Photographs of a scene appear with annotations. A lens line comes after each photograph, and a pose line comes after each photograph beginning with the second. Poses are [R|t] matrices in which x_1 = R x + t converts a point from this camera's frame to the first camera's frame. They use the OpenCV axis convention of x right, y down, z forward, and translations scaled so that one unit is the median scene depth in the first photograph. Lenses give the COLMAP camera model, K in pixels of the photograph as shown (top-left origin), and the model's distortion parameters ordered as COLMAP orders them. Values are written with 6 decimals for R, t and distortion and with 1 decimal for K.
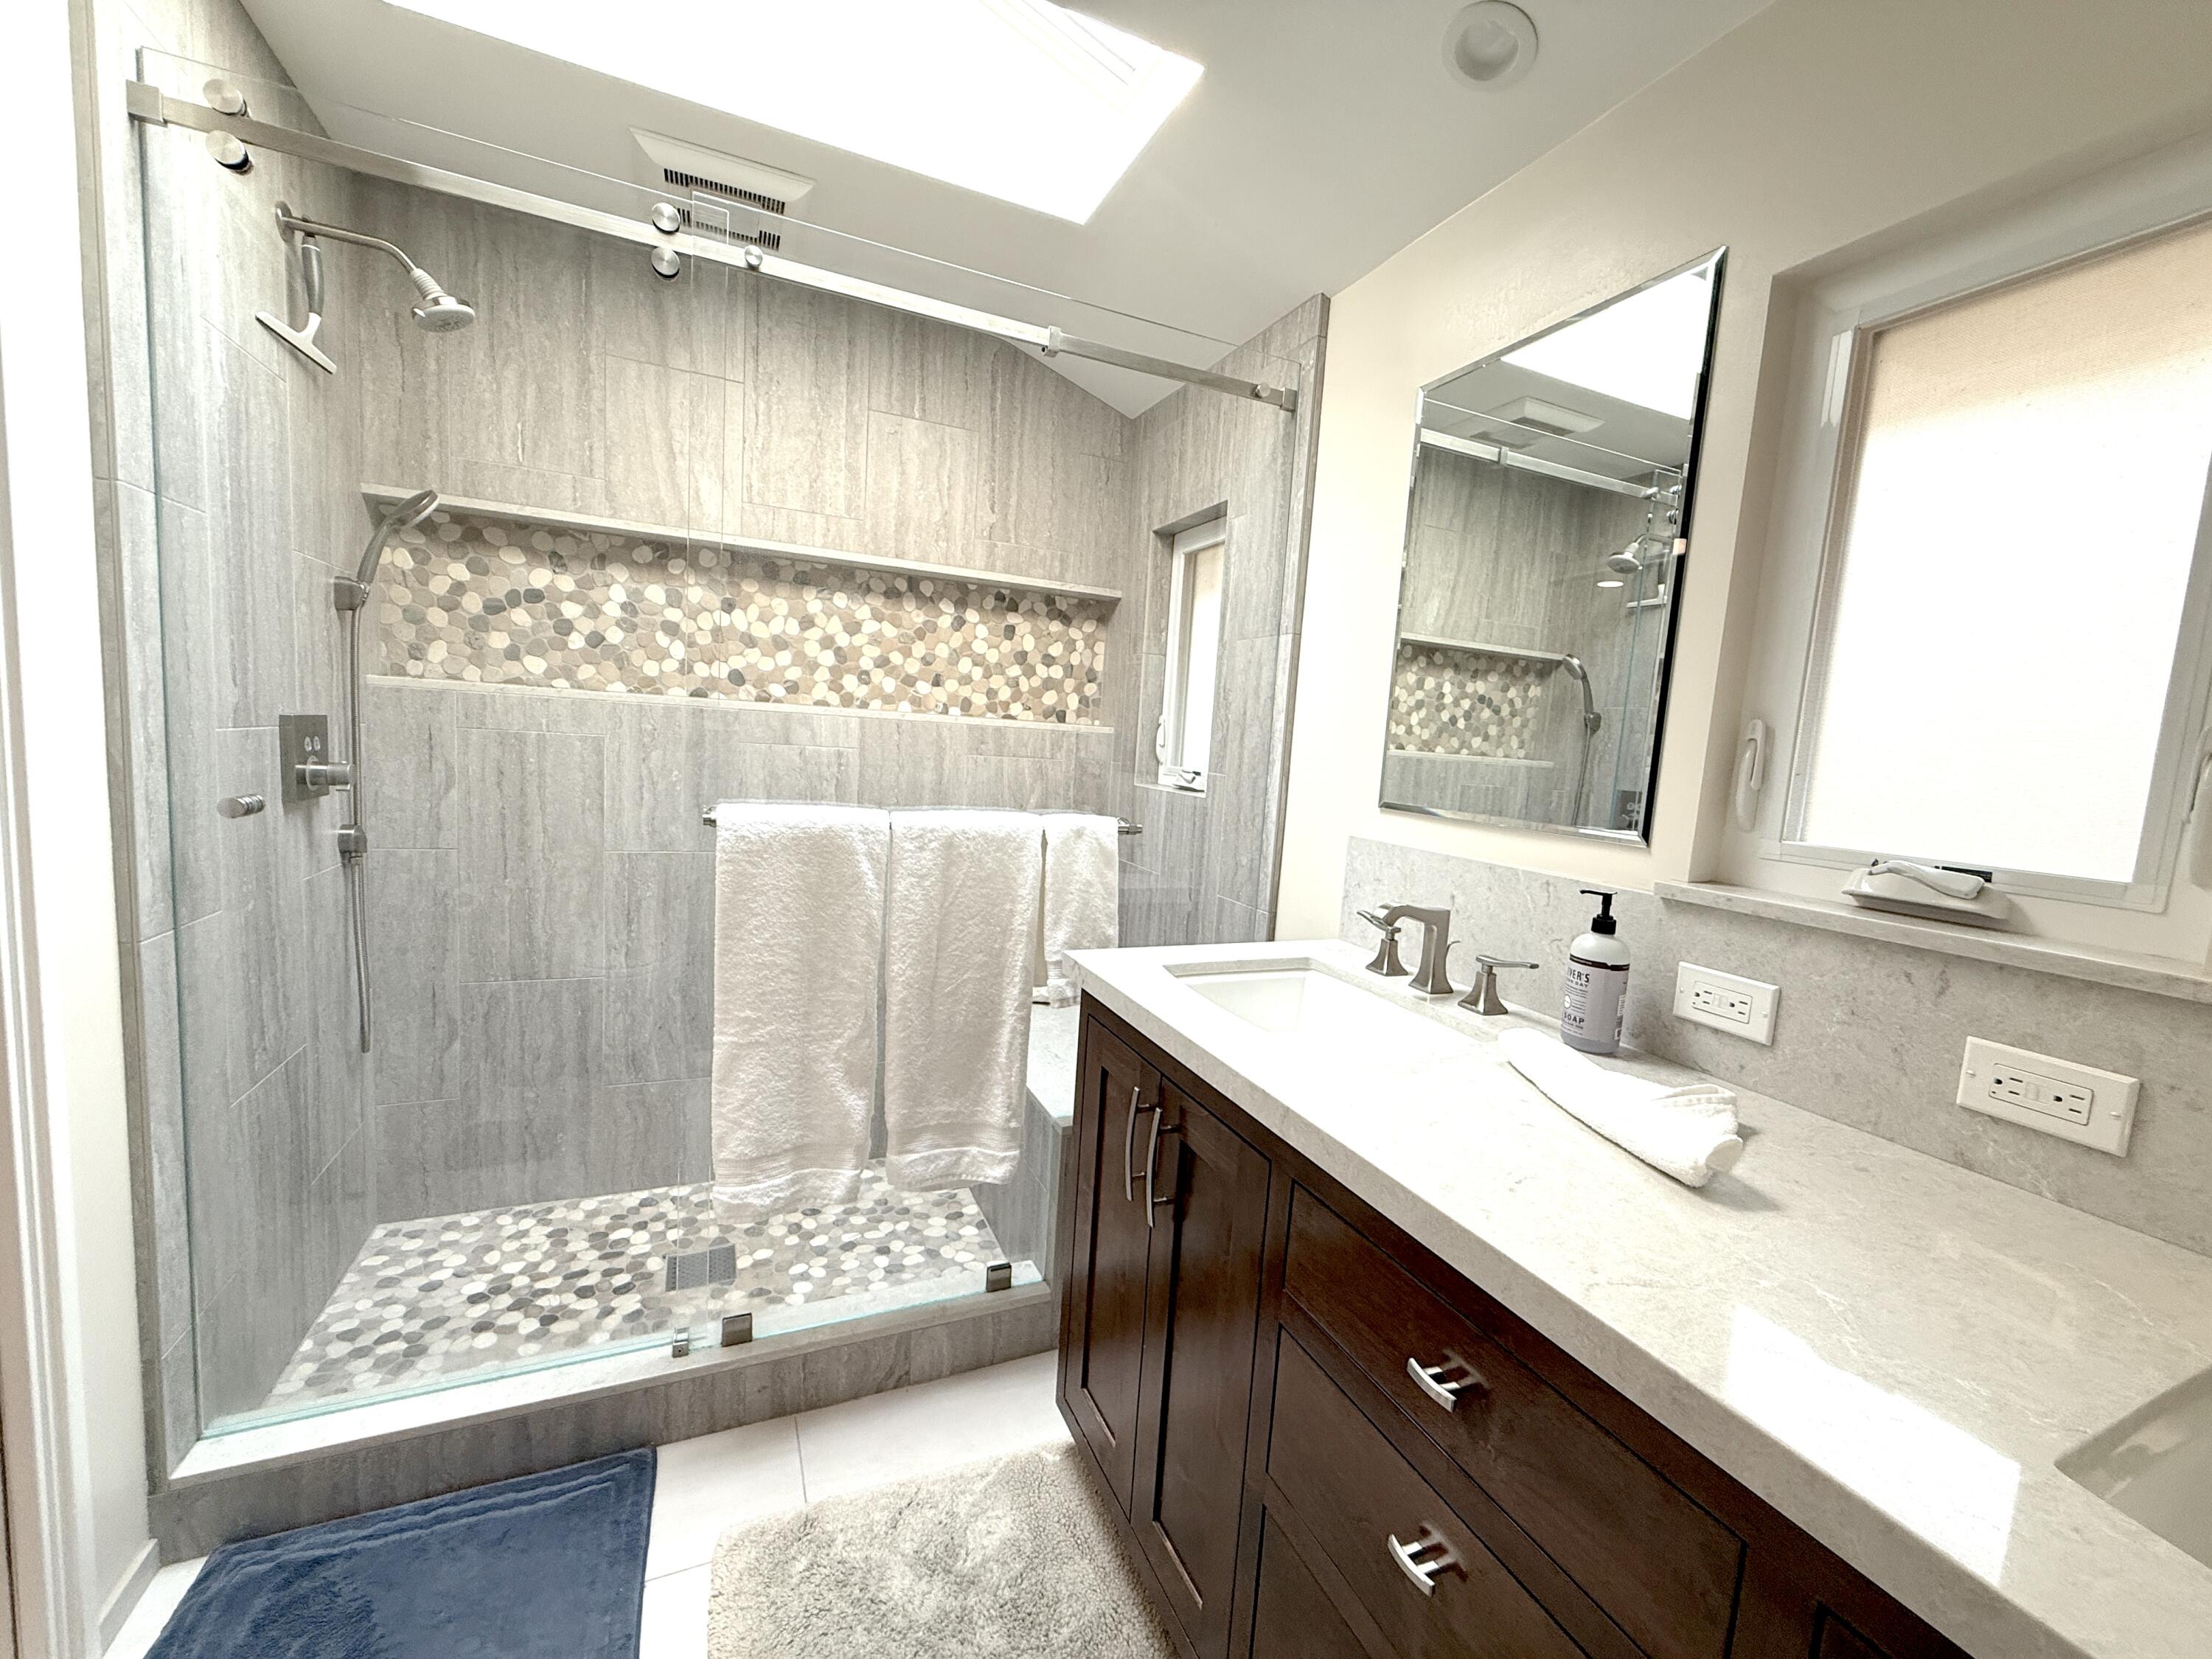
lens RADIAL K [[882.7, 0, 1106.0], [0, 882.7, 834.0], [0, 0, 1]] dist [0.000505, -0.000002]
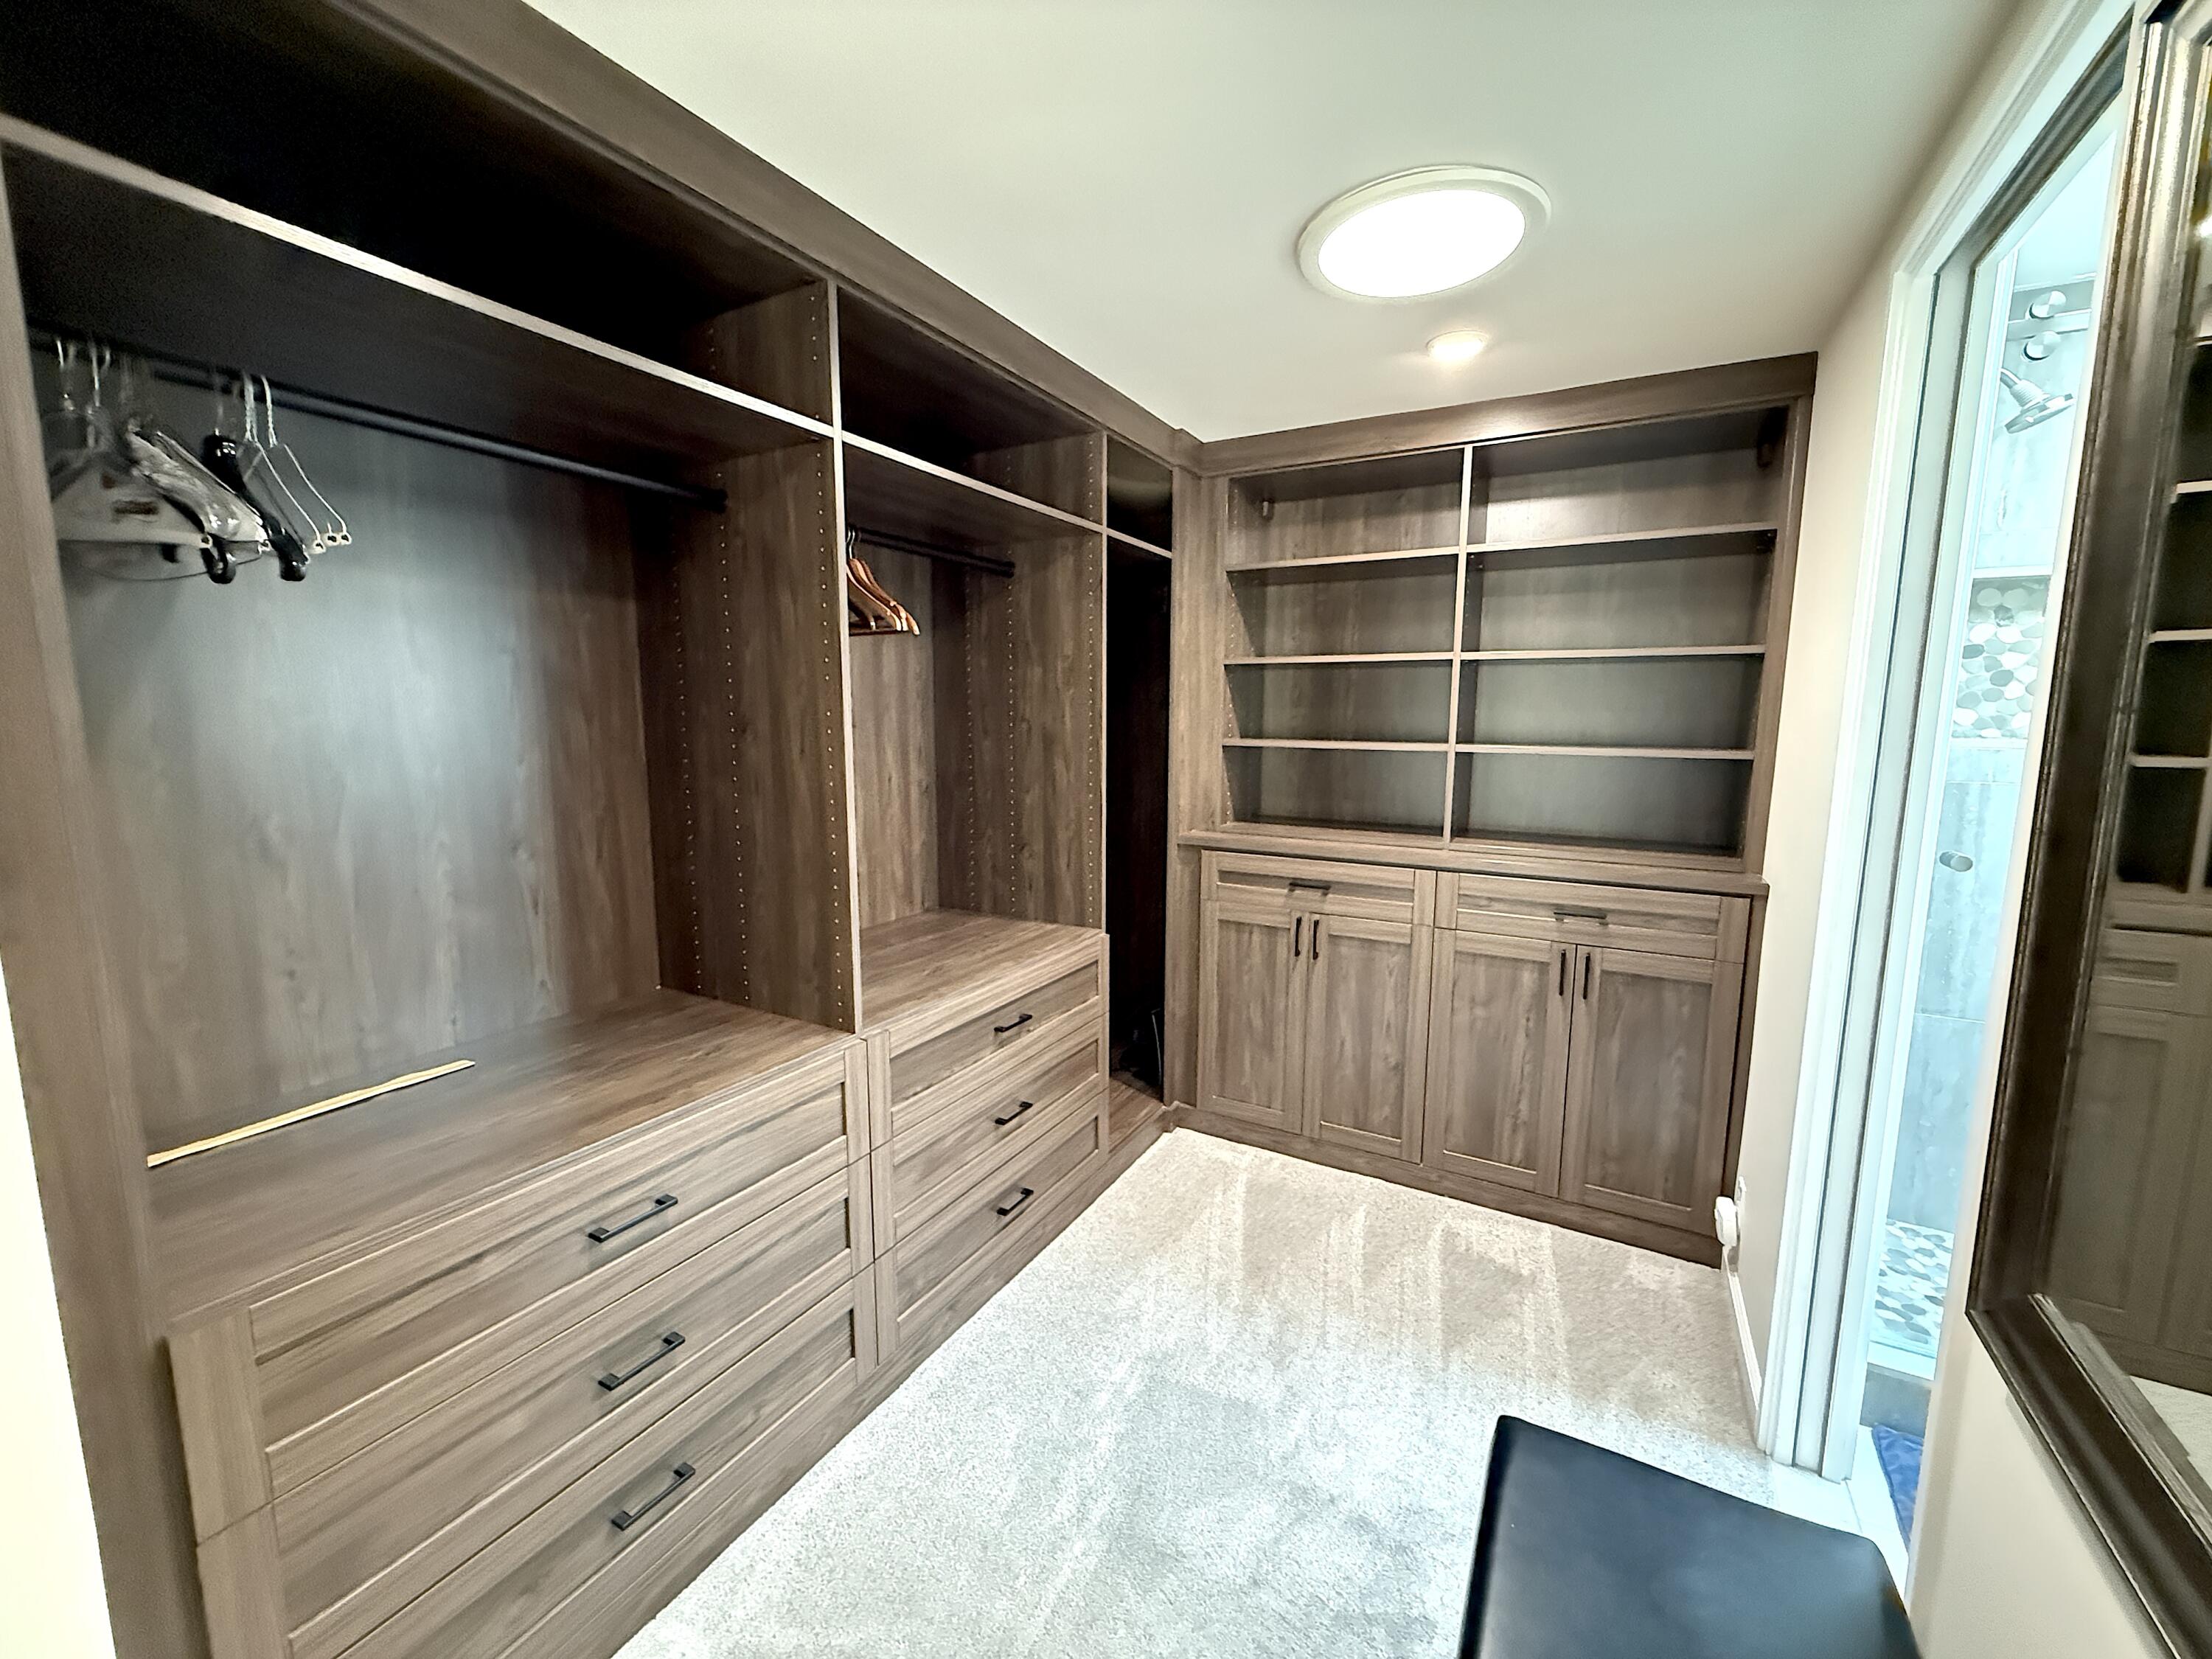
lens RADIAL K [[882.7, 0, 1106.0], [0, 882.7, 826.2], [0, 0, 1]] dist [0.000505, -0.000002]
pose [[0.591435, 0.044606, -0.805118, -0.399337], [-0.050207, 0.998569, 0.018442, -0.030572], [0.804788, 0.029516, 0.592828, -0.431478]]
